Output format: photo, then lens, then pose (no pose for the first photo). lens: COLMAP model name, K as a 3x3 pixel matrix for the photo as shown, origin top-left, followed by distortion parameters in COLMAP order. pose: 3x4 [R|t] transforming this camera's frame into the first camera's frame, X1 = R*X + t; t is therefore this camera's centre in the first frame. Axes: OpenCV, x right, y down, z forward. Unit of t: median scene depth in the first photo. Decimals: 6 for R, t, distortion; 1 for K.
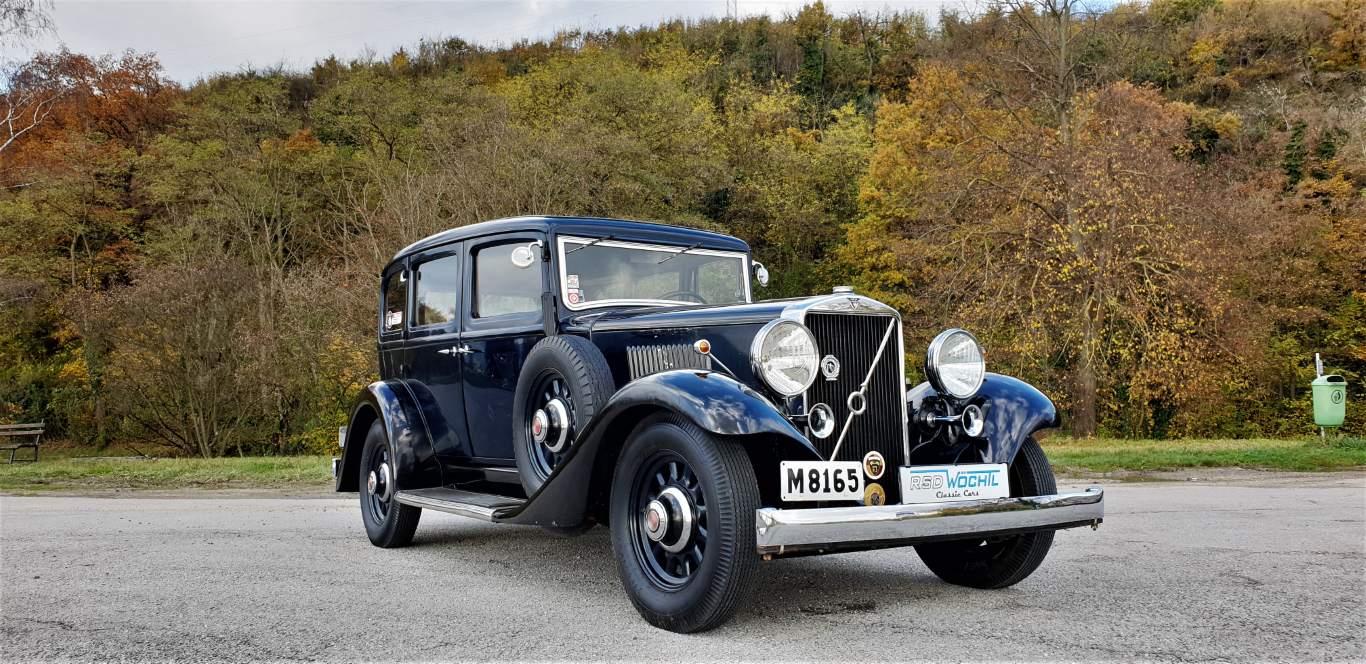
lens RADIAL K [[1079.1, 0, 683.0], [0, 1079.1, 332.0], [0, 0, 1]] dist [0.030680, -0.002274]
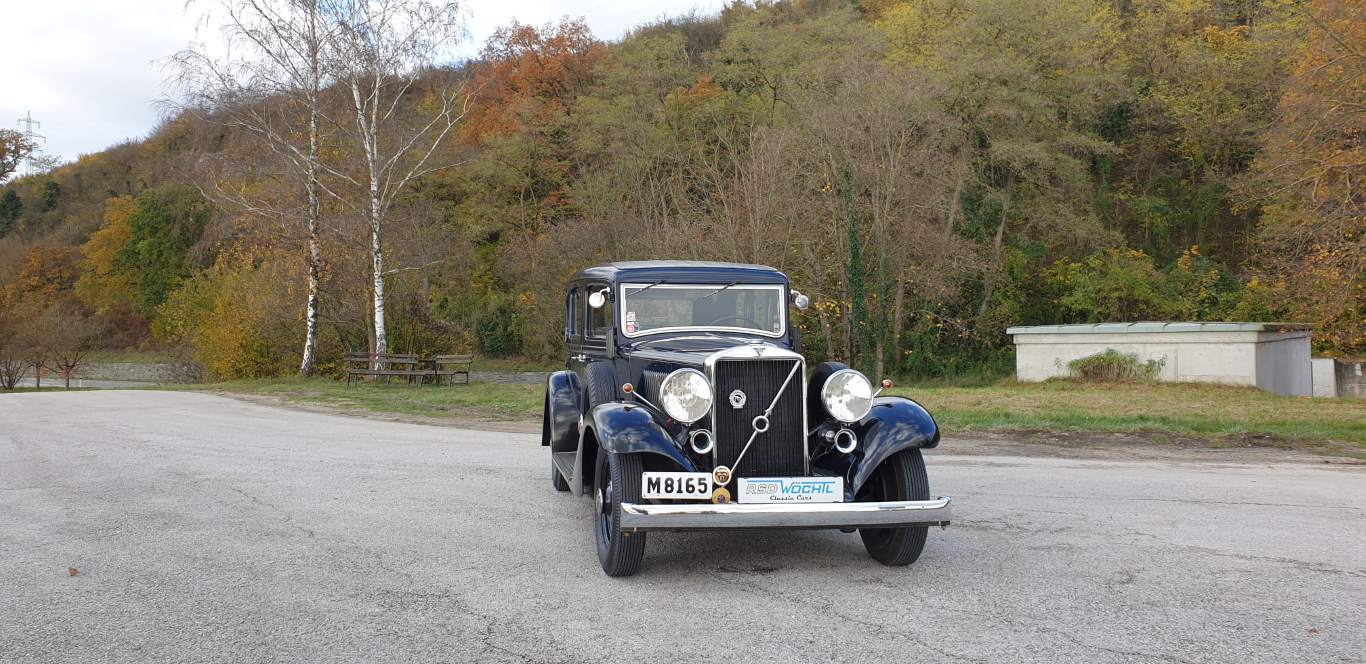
lens RADIAL K [[1079.1, 0, 683.0], [0, 1079.1, 332.0], [0, 0, 1]] dist [0.030680, -0.002274]
pose [[0.923601, 0.010920, -0.383199, 0.596463], [0.019220, 0.997018, 0.074737, -0.157073], [0.382872, -0.076392, 0.920637, -0.303848]]
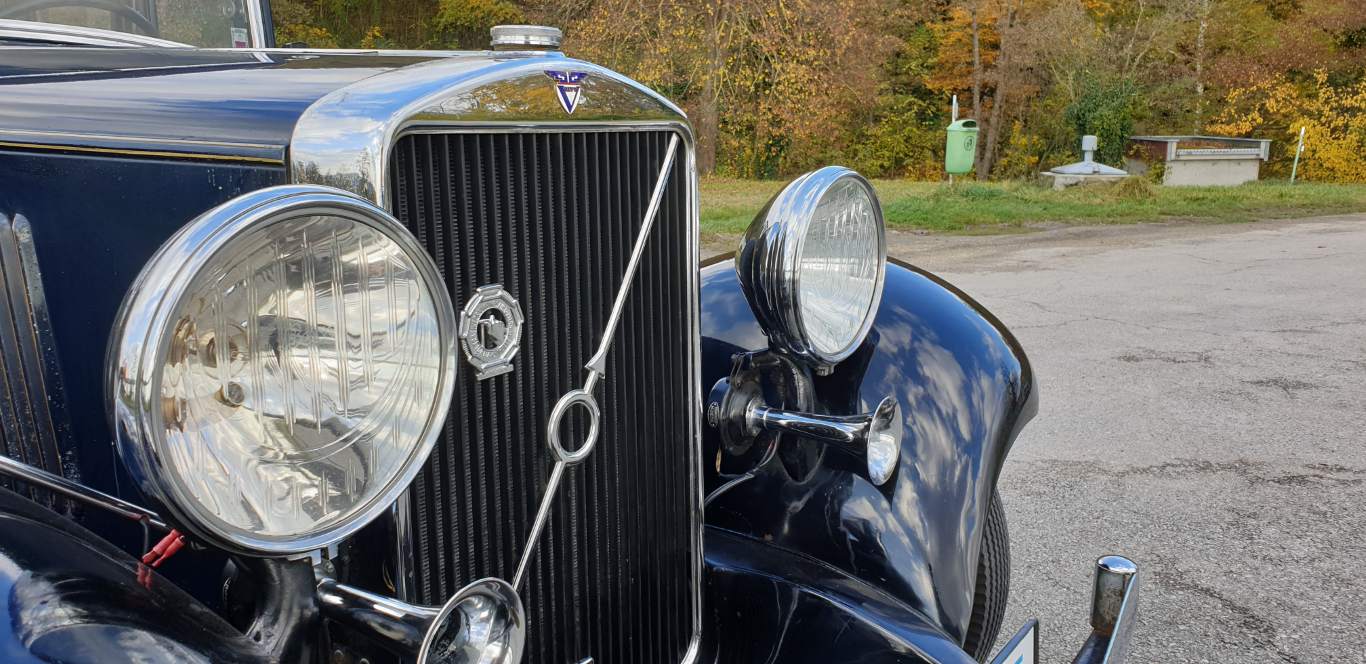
lens RADIAL K [[1042.3, 0, 661.2], [0, 1042.3, 328.2], [0, 0, 1]] dist [0.094148, 0.001868]
pose [[0.939203, -0.052667, 0.339299, 0.084470], [-0.039101, 0.965333, 0.258076, -0.039026], [-0.341128, -0.255652, 0.904585, 0.727515]]
